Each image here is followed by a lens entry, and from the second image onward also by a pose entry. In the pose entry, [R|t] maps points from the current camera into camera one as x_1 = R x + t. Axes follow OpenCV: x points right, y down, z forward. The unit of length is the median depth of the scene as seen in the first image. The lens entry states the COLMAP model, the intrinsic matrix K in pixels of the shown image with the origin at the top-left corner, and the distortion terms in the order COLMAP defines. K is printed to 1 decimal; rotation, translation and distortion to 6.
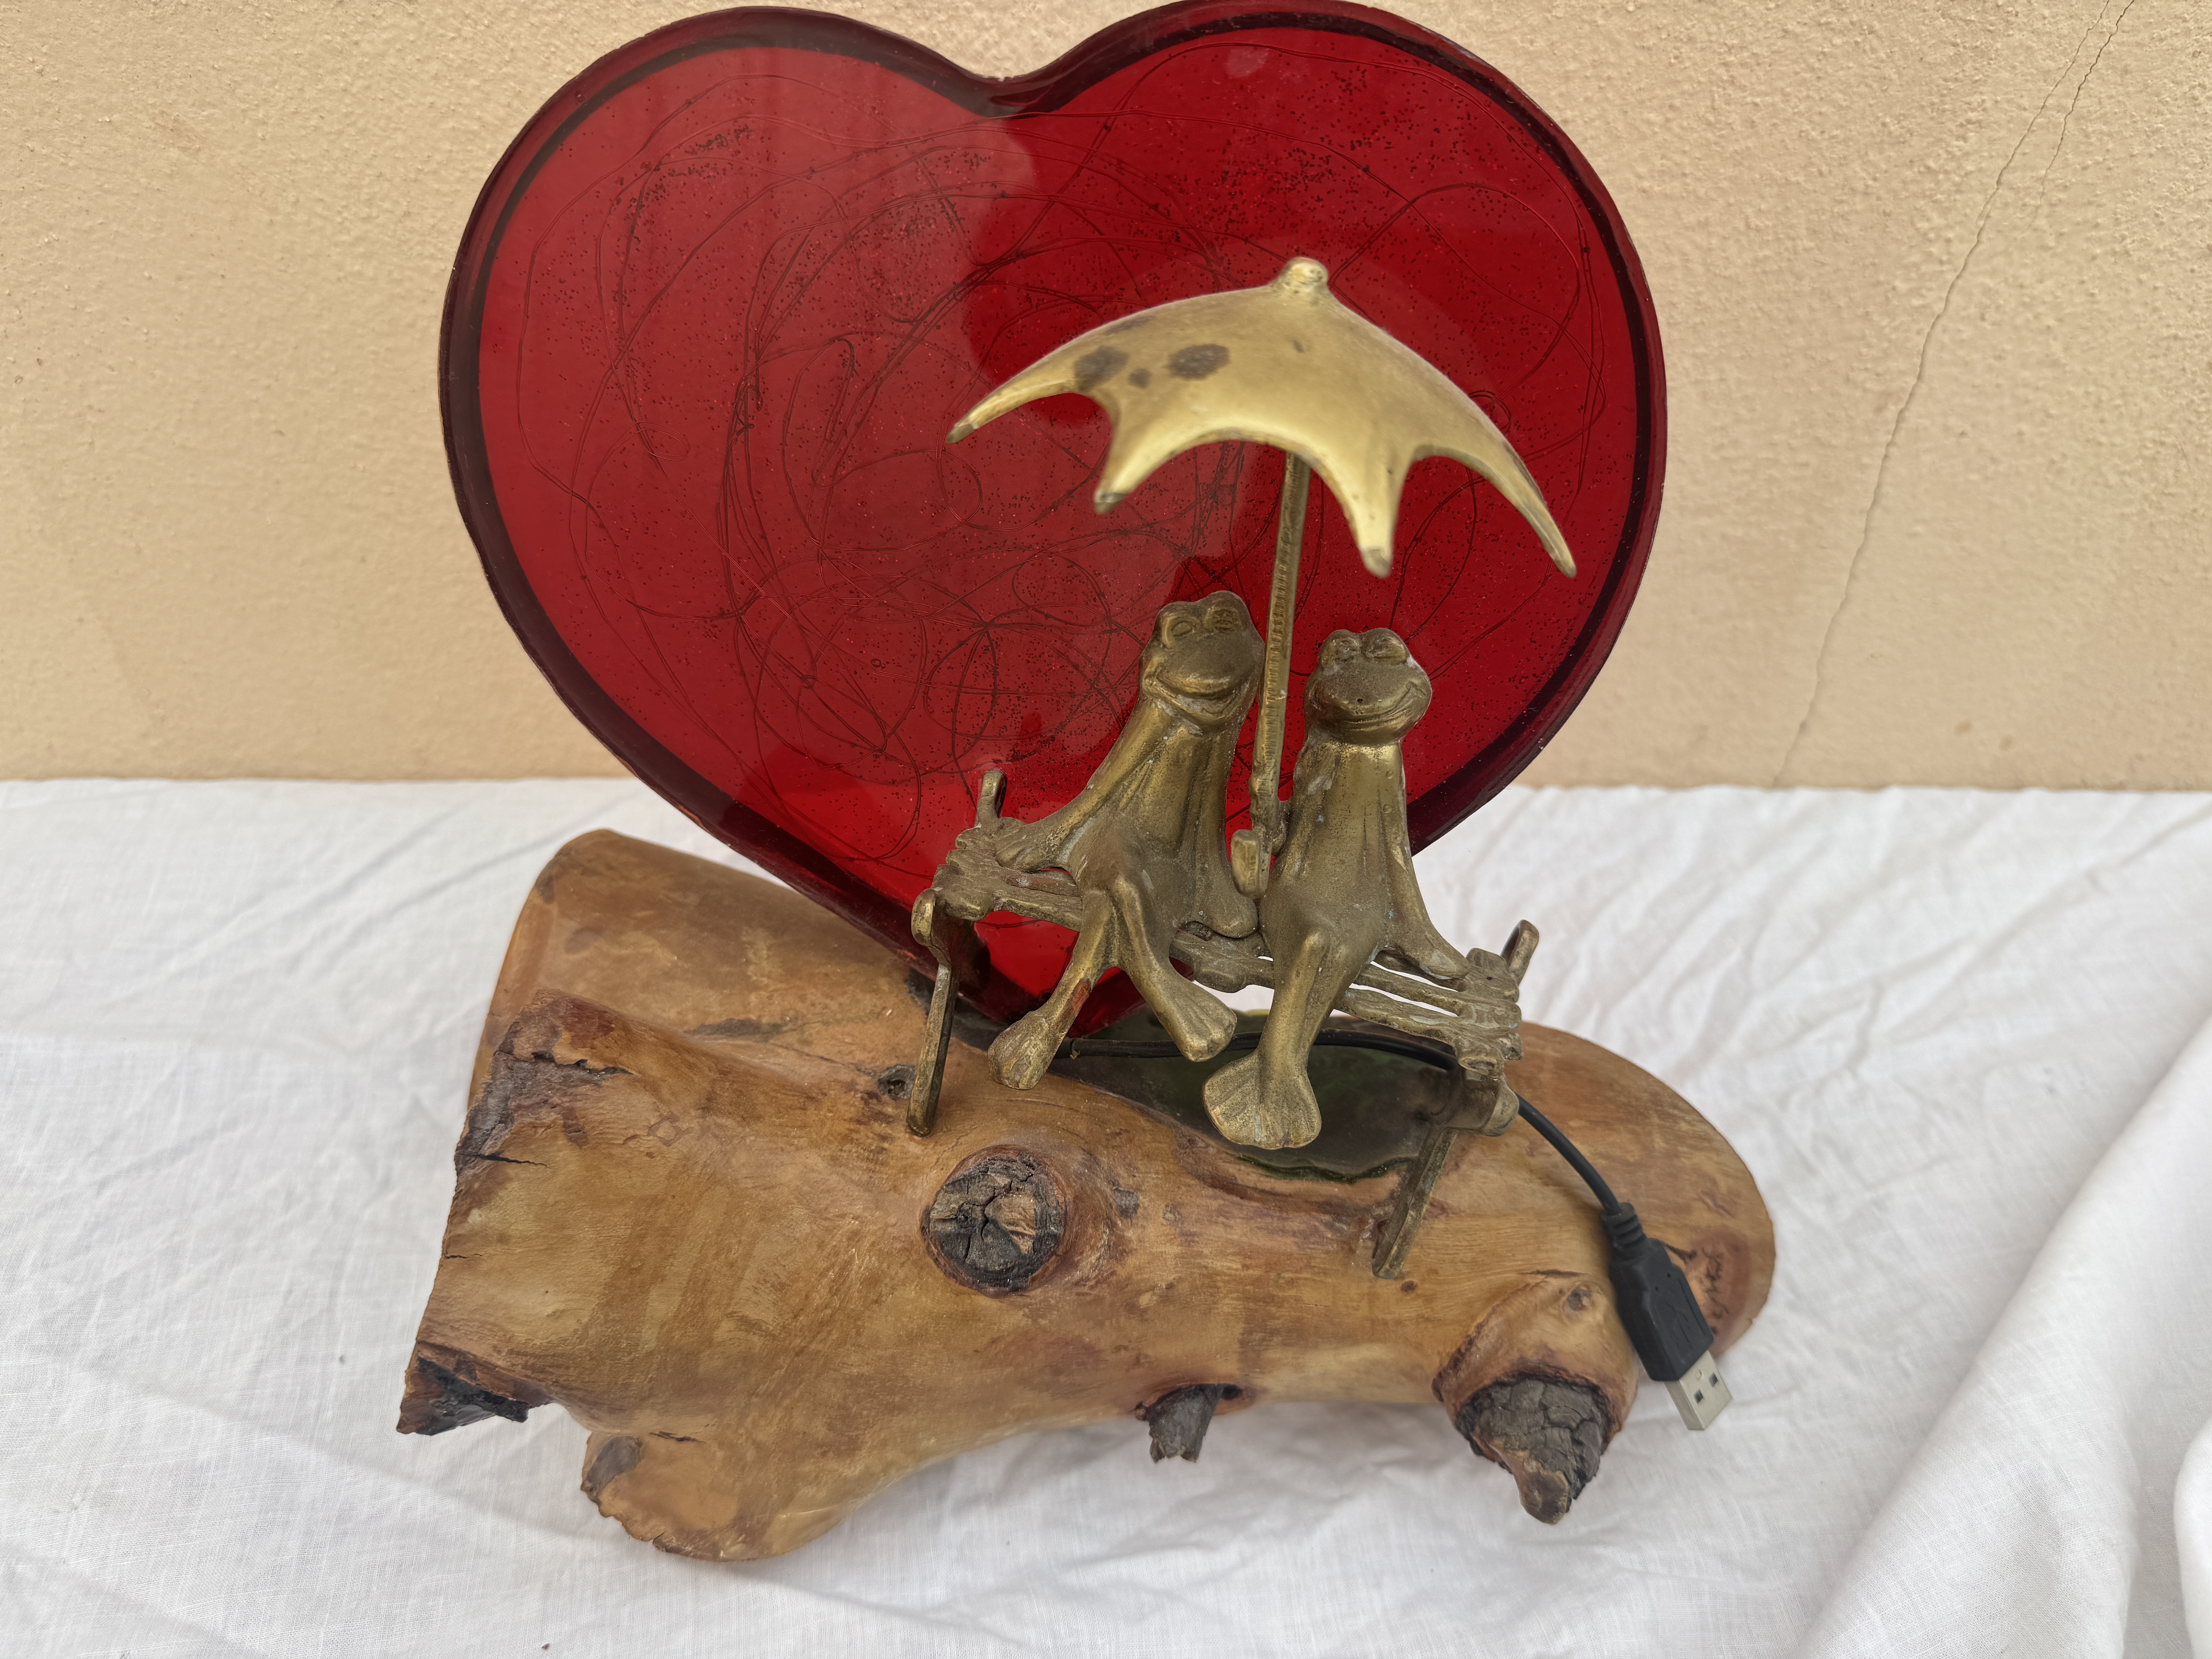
lens RADIAL K [[1541.8, 0, 1087.2], [0, 1541.8, 824.0], [0, 0, 1]] dist [0.111985, -0.137742]
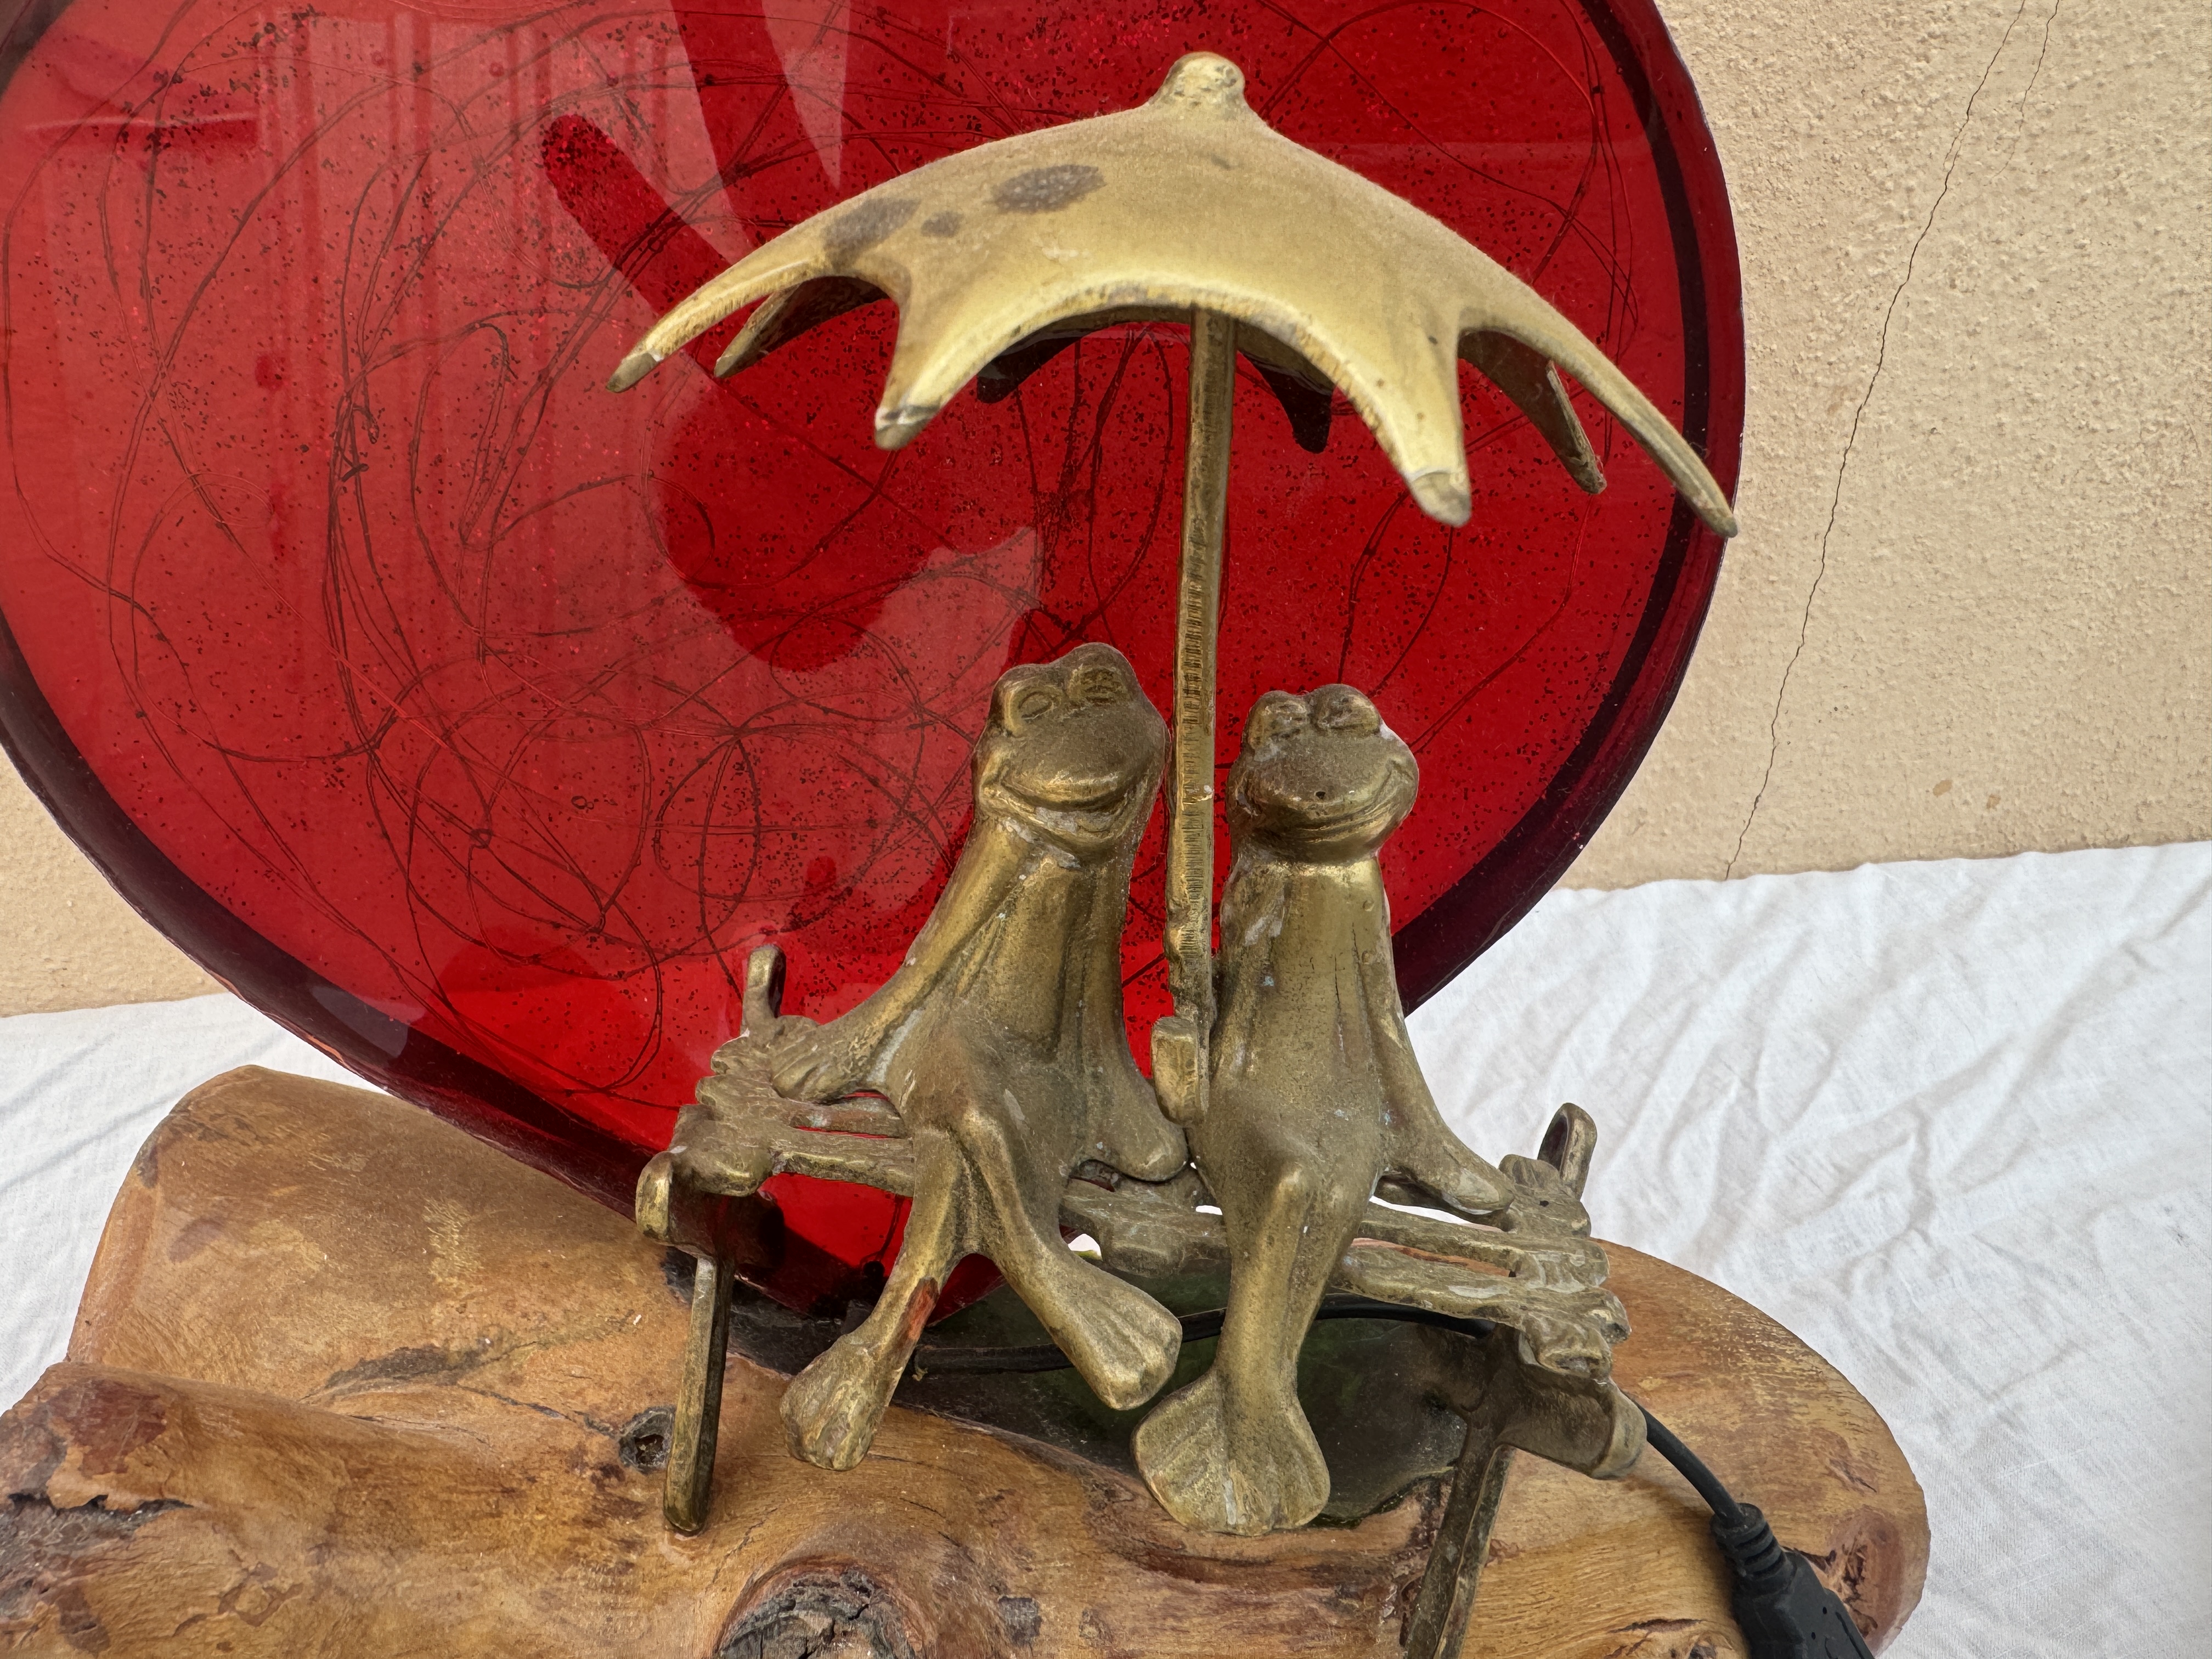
lens RADIAL K [[1547.8, 0, 1009.4], [0, 1547.8, 784.9], [0, 0, 1]] dist [-0.008766, -0.005795]
pose [[0.994164, -0.079024, 0.073439, 0.001266], [0.086958, 0.989897, -0.111995, -0.020268], [-0.063847, 0.117728, 0.990991, 0.326600]]
